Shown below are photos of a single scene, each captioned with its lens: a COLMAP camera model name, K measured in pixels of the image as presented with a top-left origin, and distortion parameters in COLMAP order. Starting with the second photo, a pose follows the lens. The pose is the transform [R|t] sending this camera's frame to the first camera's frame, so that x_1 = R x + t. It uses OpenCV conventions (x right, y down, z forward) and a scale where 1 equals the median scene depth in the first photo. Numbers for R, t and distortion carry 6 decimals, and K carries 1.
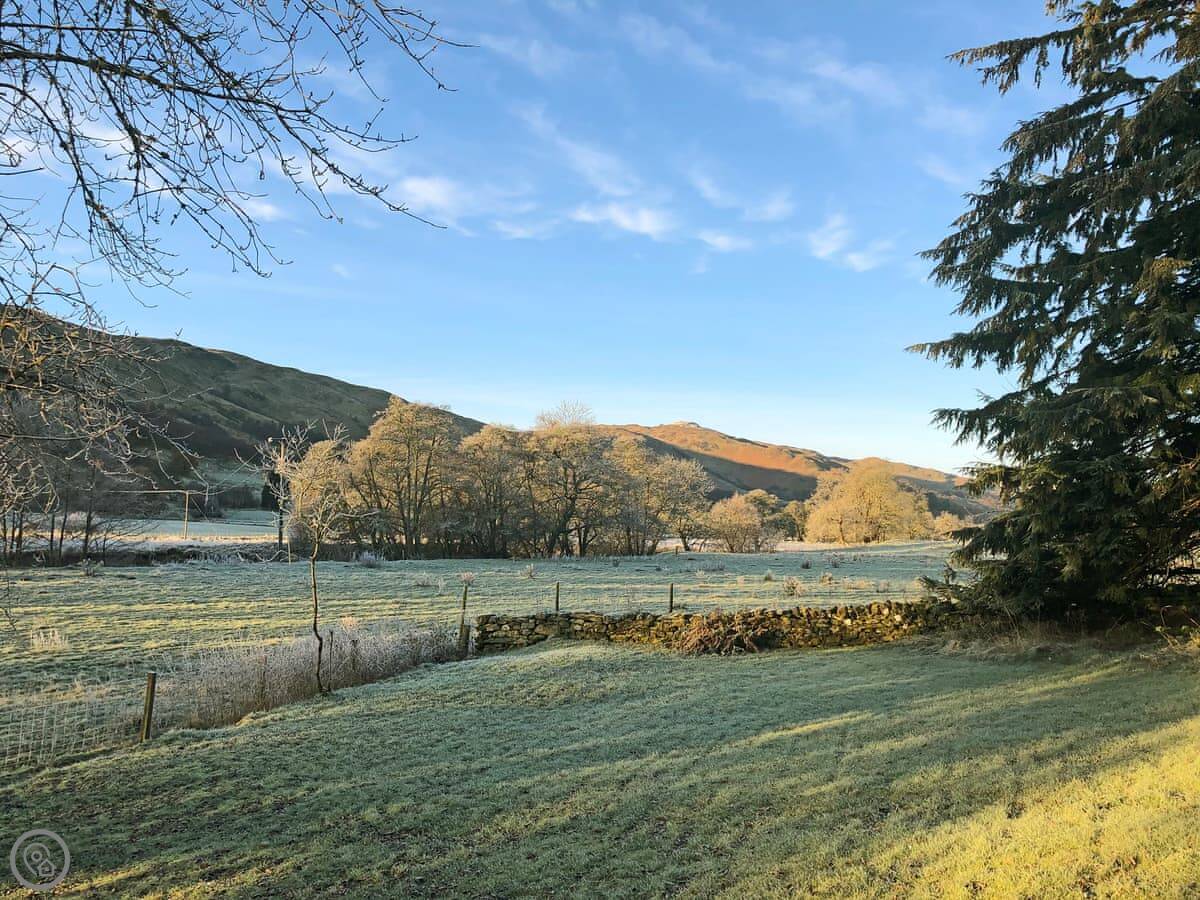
lens RADIAL K [[943.2, 0, 590.6], [0, 943.2, 450.8], [0, 0, 1]] dist [0.033335, -0.045236]
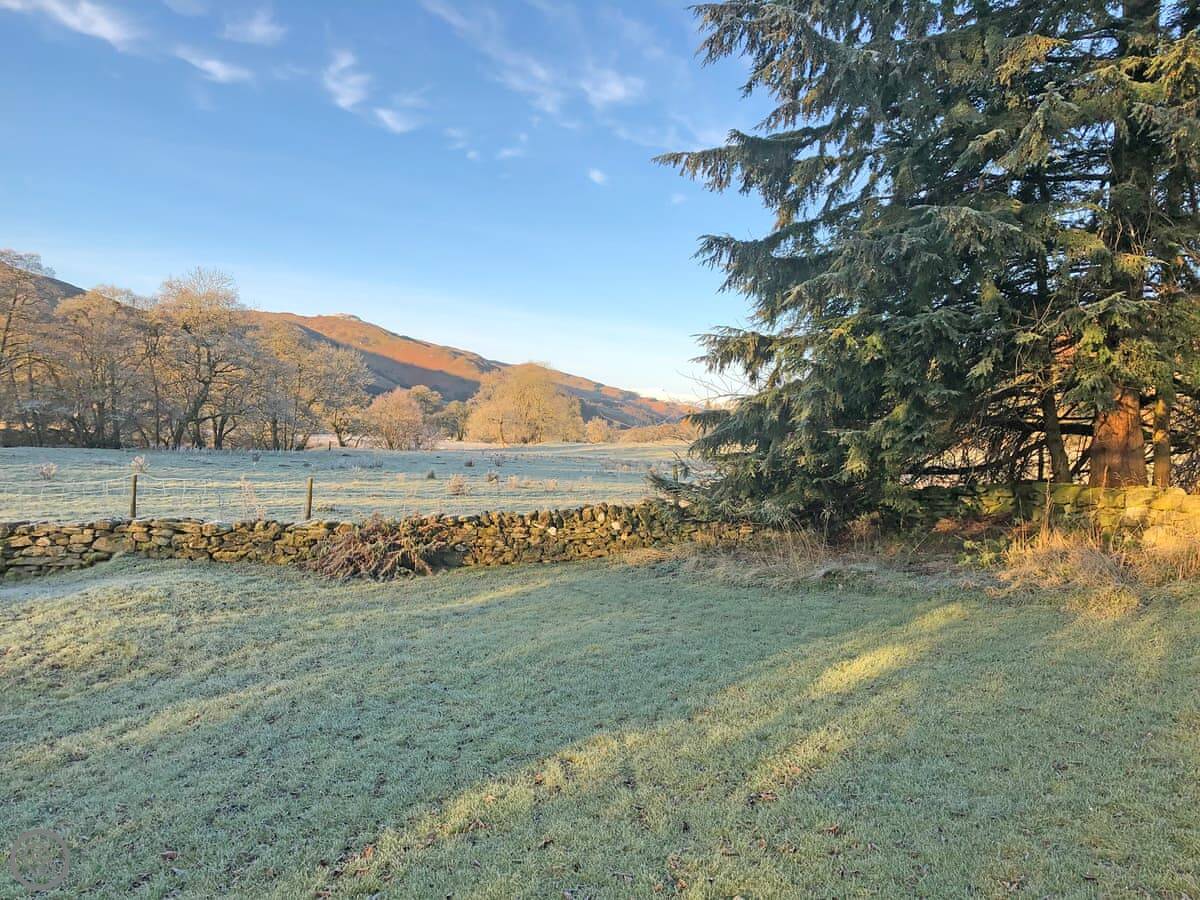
lens RADIAL K [[943.2, 0, 594.6], [0, 943.2, 451.0], [0, 0, 1]] dist [0.033335, -0.045236]
pose [[0.935132, 0.023377, 0.353527, 0.032983], [-0.060693, 0.993641, 0.094836, 0.039300], [-0.349062, -0.110141, 0.930605, 0.262746]]
